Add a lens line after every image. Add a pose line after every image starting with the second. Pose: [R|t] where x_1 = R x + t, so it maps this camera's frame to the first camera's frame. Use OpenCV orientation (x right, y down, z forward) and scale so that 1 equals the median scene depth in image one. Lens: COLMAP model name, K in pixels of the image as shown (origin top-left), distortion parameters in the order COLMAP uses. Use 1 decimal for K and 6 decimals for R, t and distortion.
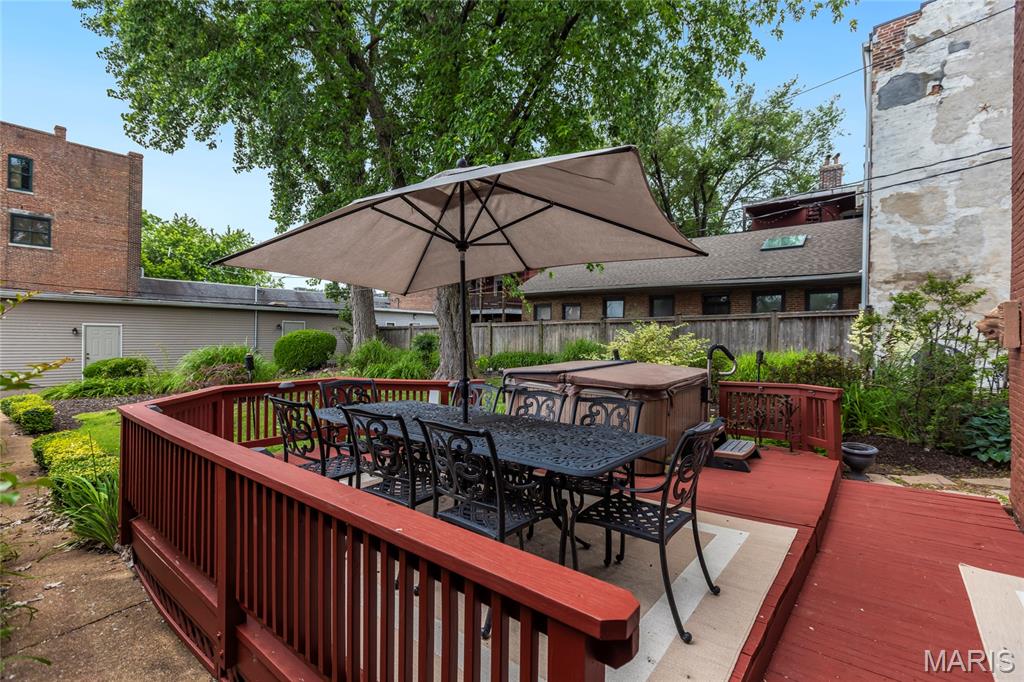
lens RADIAL K [[462.5, 0, 513.2], [0, 462.5, 342.9], [0, 0, 1]] dist [0.002522, 0.000479]
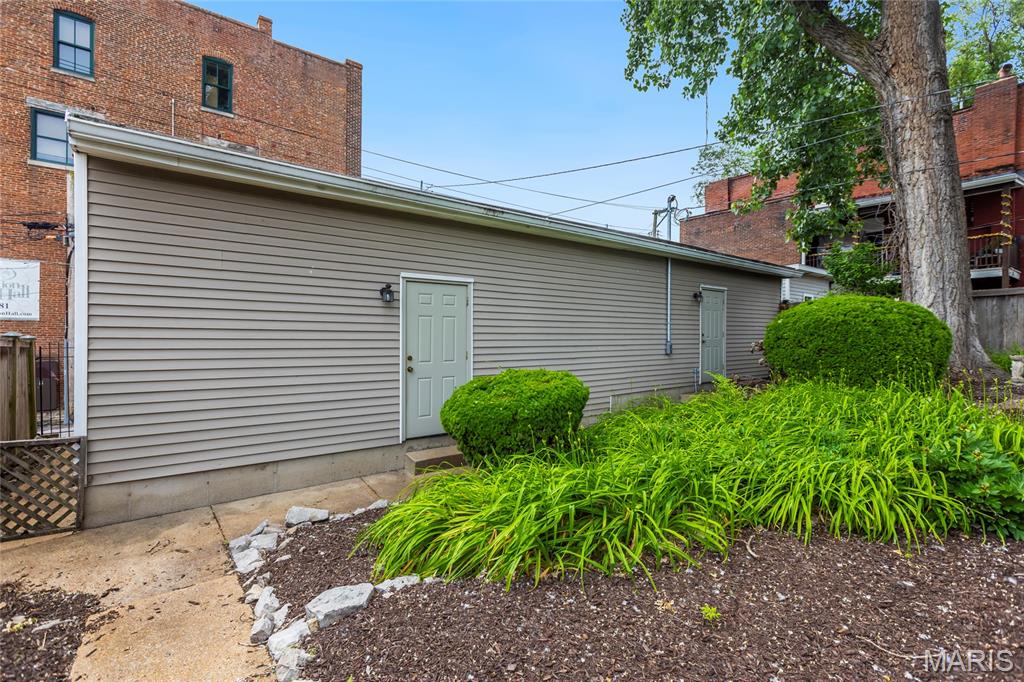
lens RADIAL K [[462.5, 0, 511.4], [0, 462.5, 339.4], [0, 0, 1]] dist [0.002522, 0.000479]
pose [[0.971346, -0.005393, -0.237608, -0.464603], [0.004719, 0.999983, -0.003408, 0.002507], [0.237623, 0.002189, 0.971355, 0.426816]]
